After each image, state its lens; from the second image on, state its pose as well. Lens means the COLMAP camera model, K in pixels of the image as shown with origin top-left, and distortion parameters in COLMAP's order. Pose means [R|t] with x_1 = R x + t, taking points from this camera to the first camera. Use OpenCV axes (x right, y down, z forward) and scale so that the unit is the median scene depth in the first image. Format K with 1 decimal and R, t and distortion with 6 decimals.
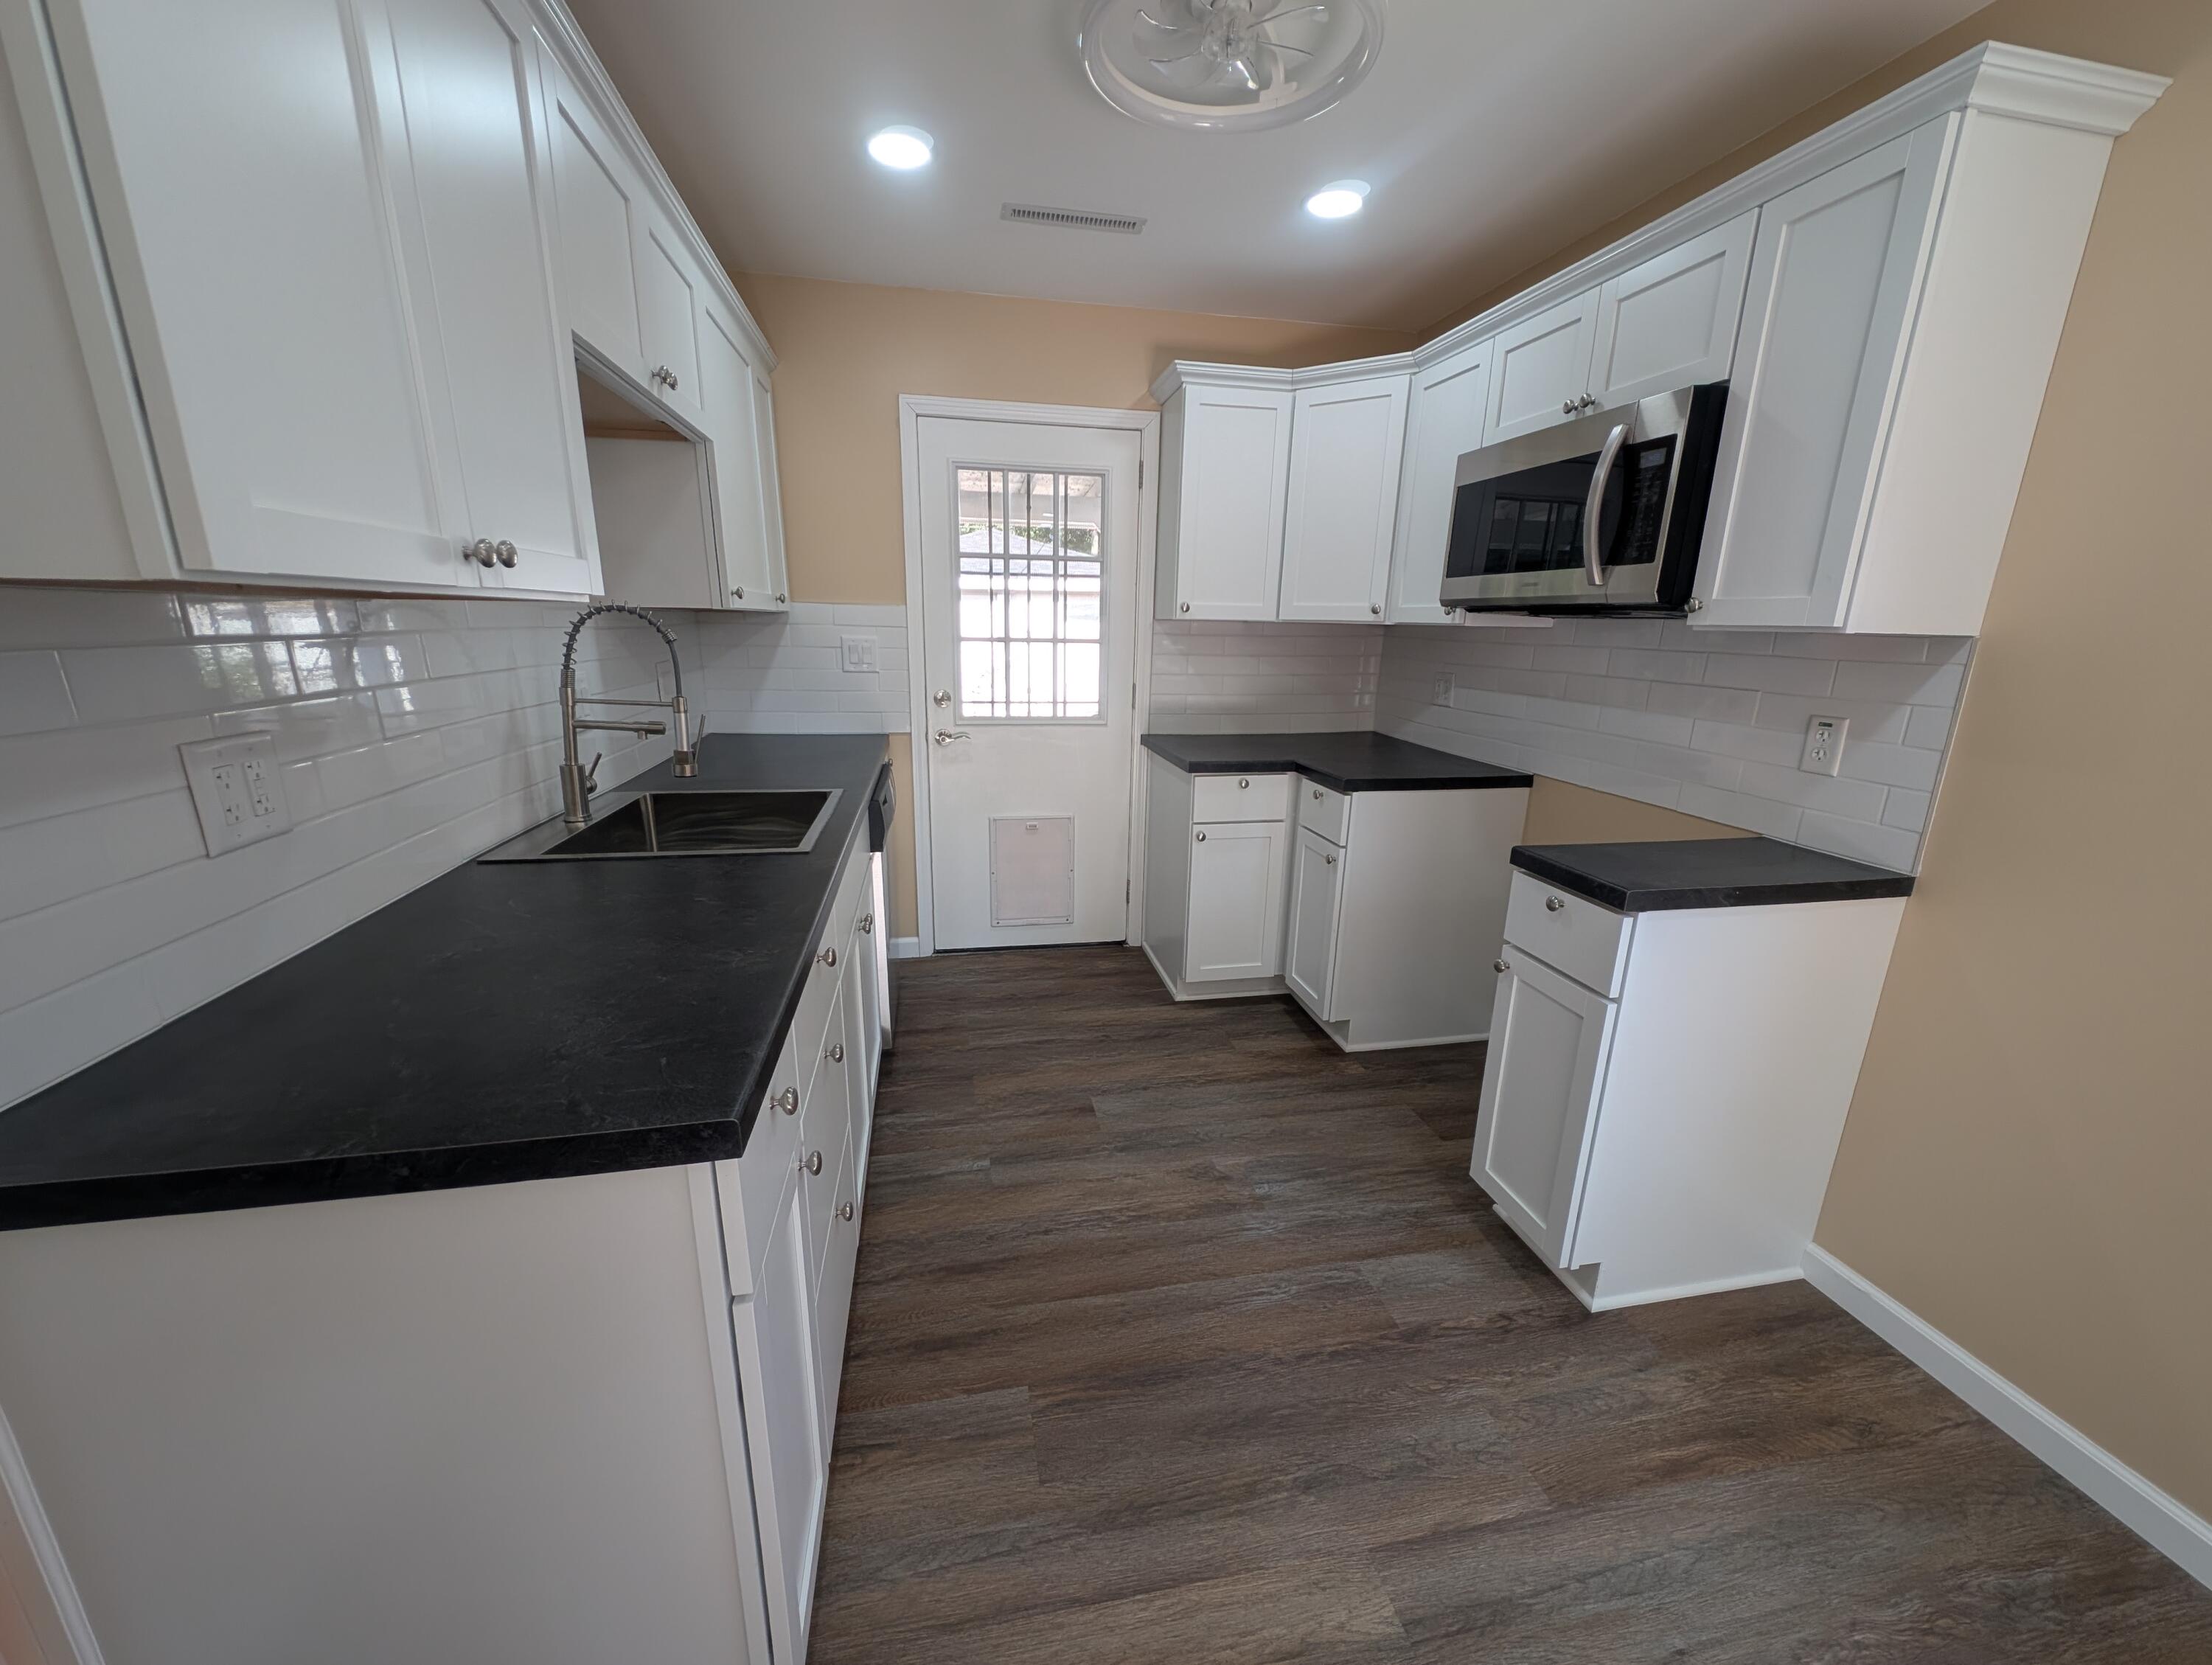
lens RADIAL K [[824.3, 0, 1102.4], [0, 824.3, 836.7], [0, 0, 1]] dist [0.029005, -0.018580]
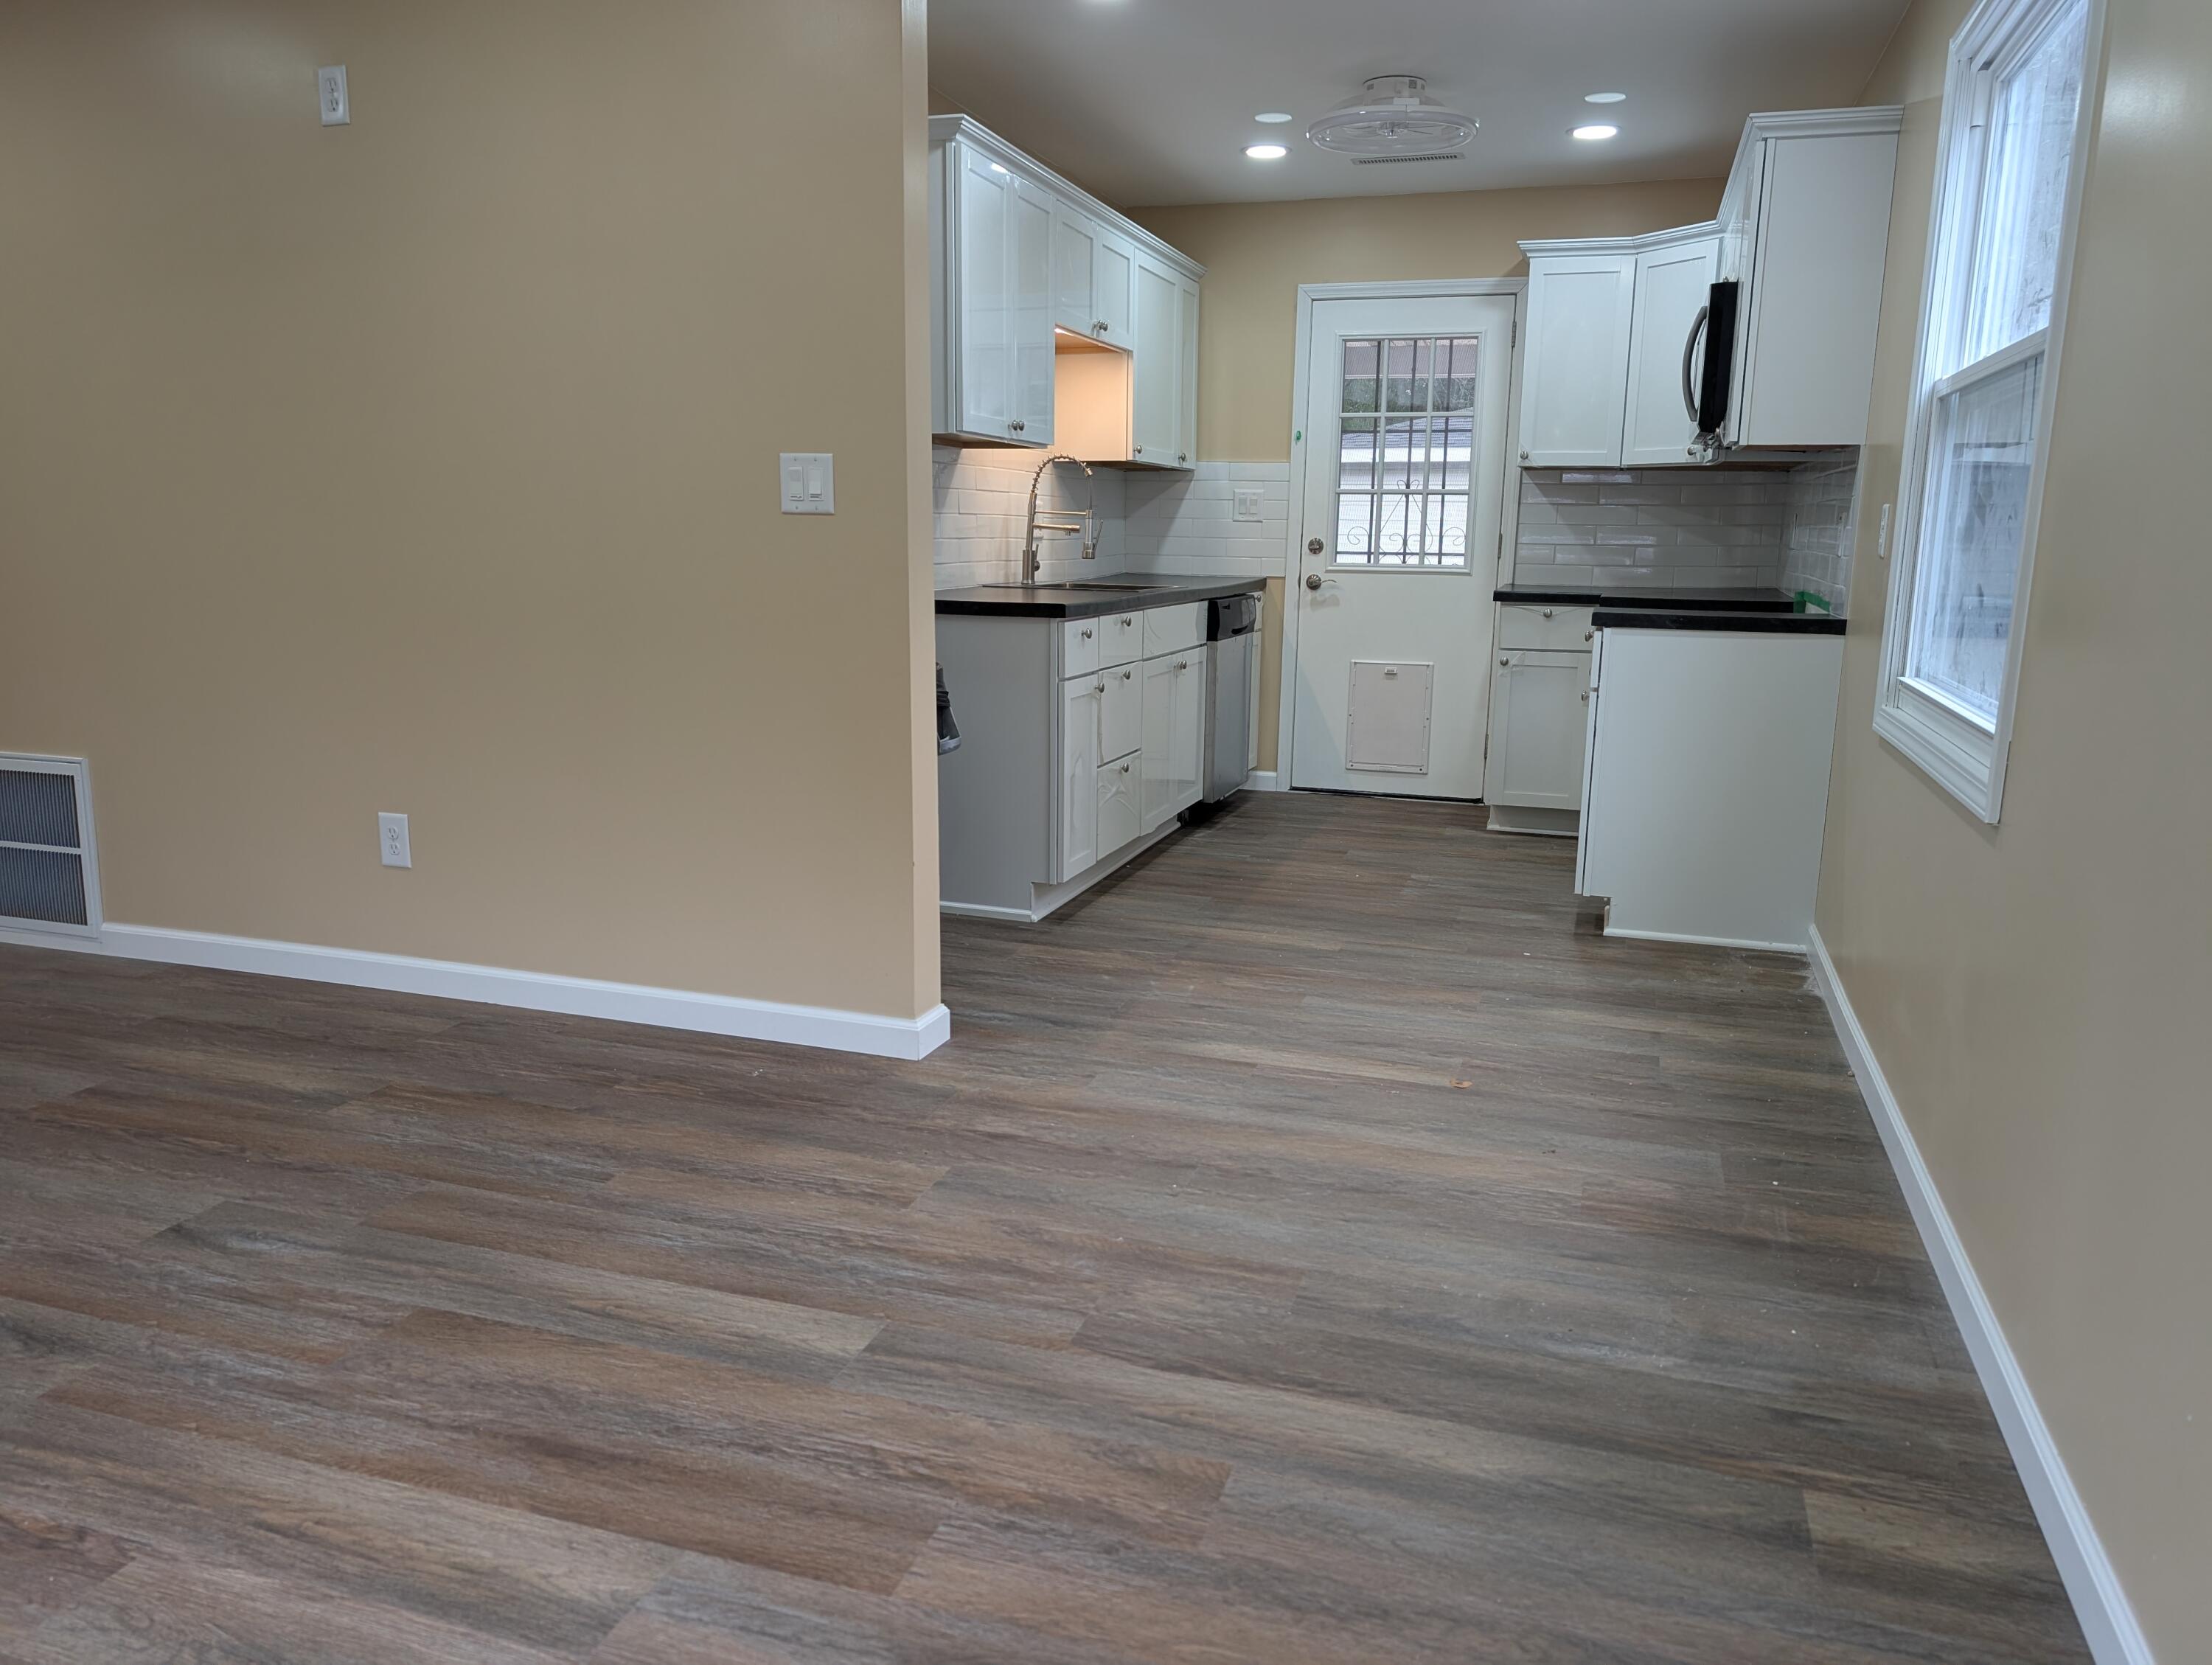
lens RADIAL K [[1569.8, 0, 1106.0], [0, 1569.8, 832.5], [0, 0, 1]] dist [0.044954, -0.051165]
pose [[0.874060, 0.088184, -0.477747, 1.072573], [-0.121949, 0.991728, -0.040055, 0.590559], [0.470263, 0.093272, 0.877584, -1.669863]]
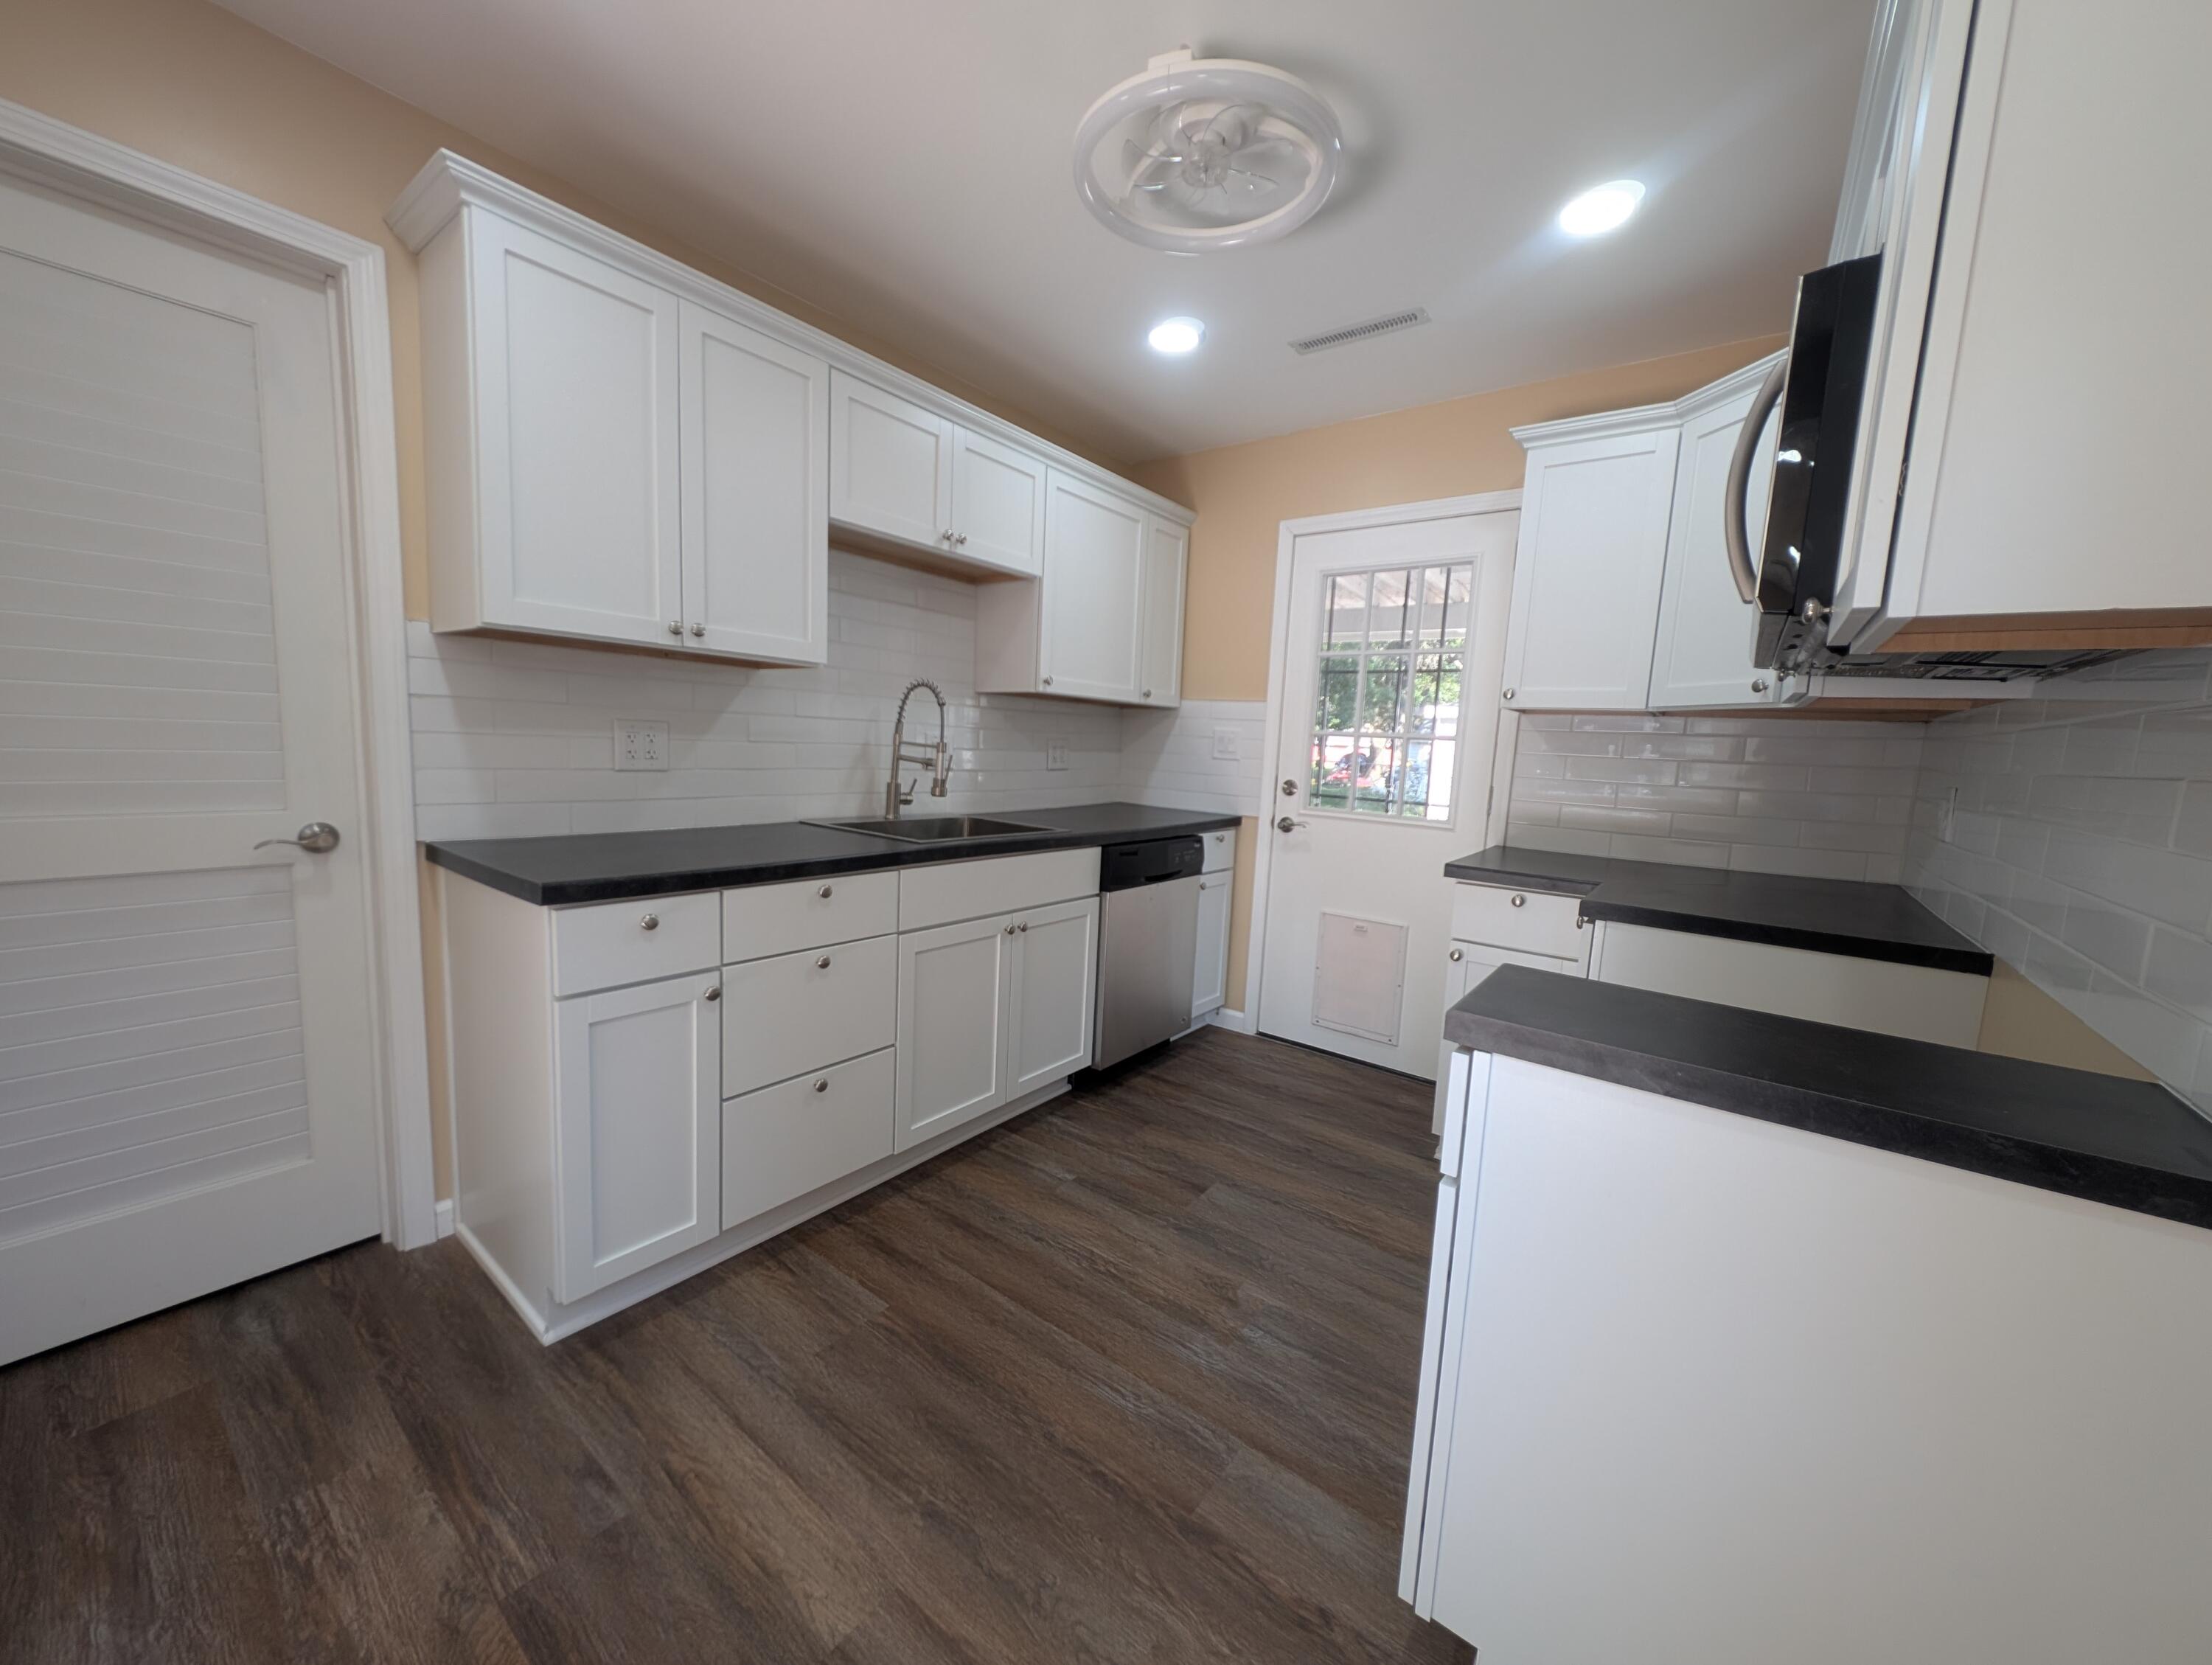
lens RADIAL K [[824.3, 0, 1102.4], [0, 824.3, 836.7], [0, 0, 1]] dist [0.029005, -0.018580]
pose [[0.666682, 0.100514, -0.738534, 0.776282], [-0.222139, 0.972630, -0.068152, 0.031495], [0.711470, 0.209493, 0.670763, 0.255849]]
